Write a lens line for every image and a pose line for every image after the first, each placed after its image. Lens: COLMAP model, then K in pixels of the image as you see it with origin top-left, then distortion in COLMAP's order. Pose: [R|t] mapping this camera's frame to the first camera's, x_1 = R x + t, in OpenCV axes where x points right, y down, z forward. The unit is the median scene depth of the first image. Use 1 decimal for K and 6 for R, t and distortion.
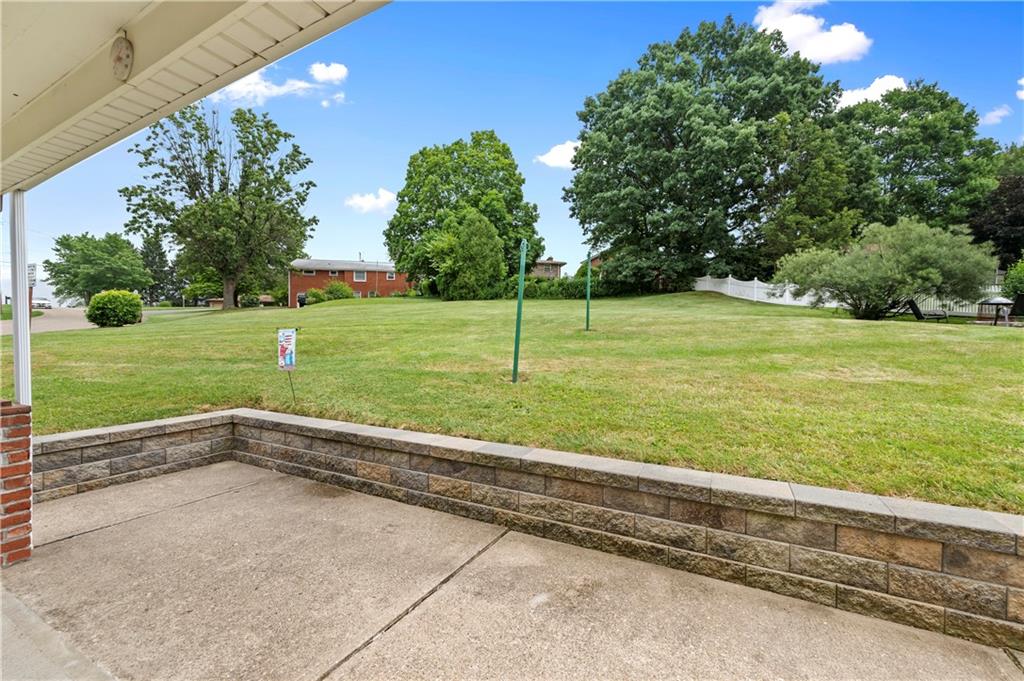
lens RADIAL K [[416.1, 0, 514.1], [0, 416.1, 350.7], [0, 0, 1]] dist [0.001006, 0.000018]
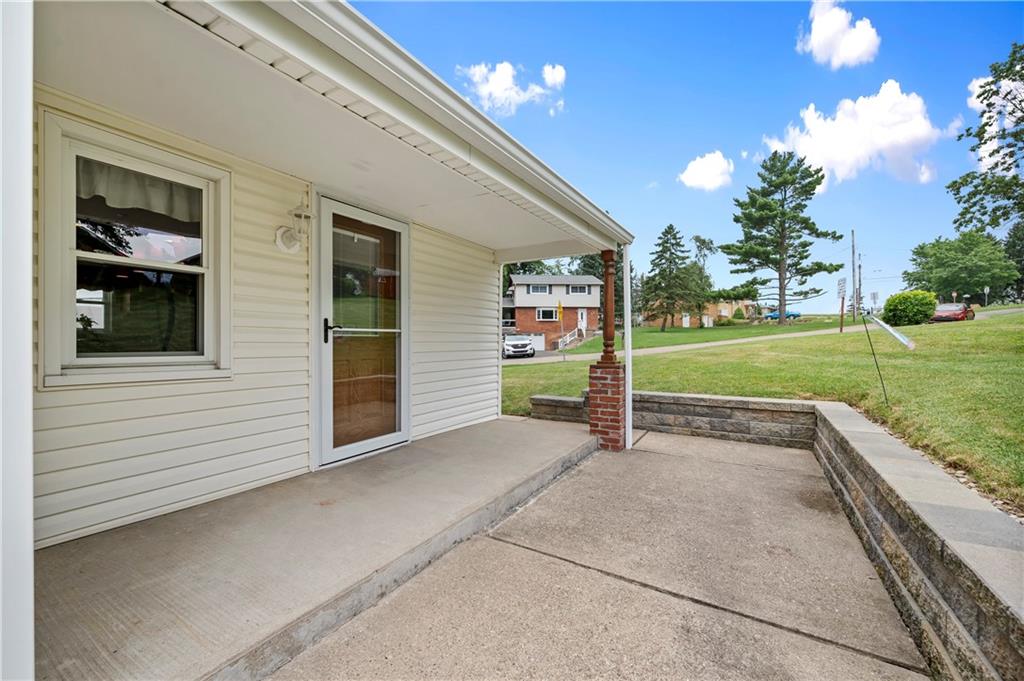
lens RADIAL K [[415.4, 0, 512.0], [0, 415.4, 340.5], [0, 0, 1]] dist [0.000332, 0.000126]
pose [[-0.045267, -0.010198, -0.998923, 0.047598], [-0.025027, 0.999646, -0.009072, 0.004136], [0.998661, 0.024589, -0.045506, 0.046848]]
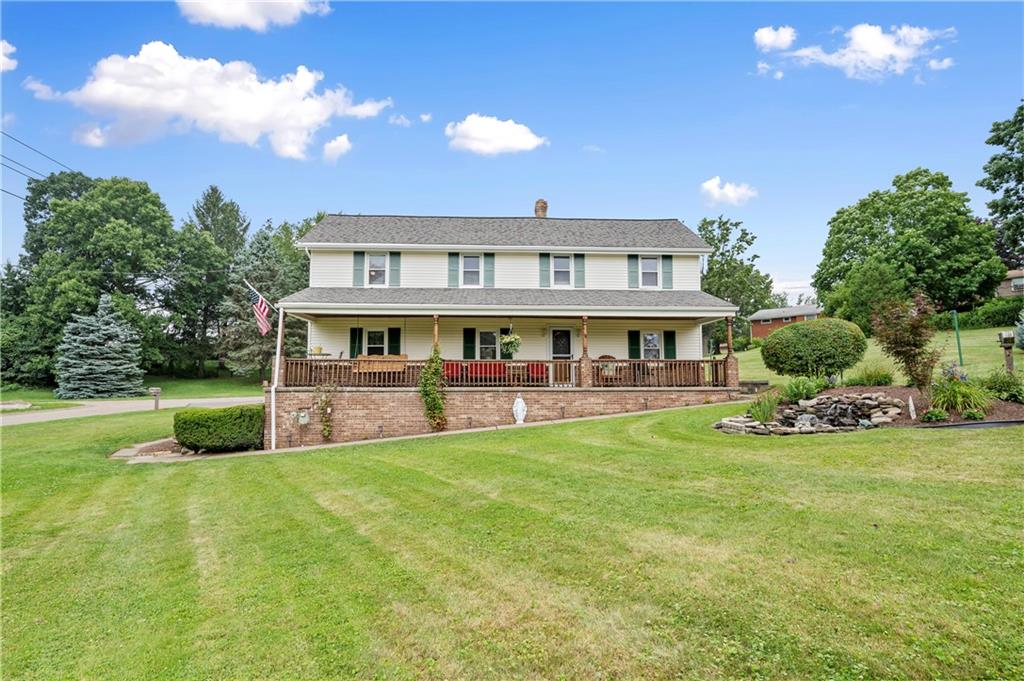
lens RADIAL K [[499.5, 0, 512.0], [0, 499.5, 340.5], [0, 0, 1]] dist [0.003905, 0.000377]
pose [[0.514019, -0.083300, -0.853725, 0.510432], [-0.018054, 0.994002, -0.107858, 0.048002], [0.857589, 0.070854, 0.509432, -0.499663]]
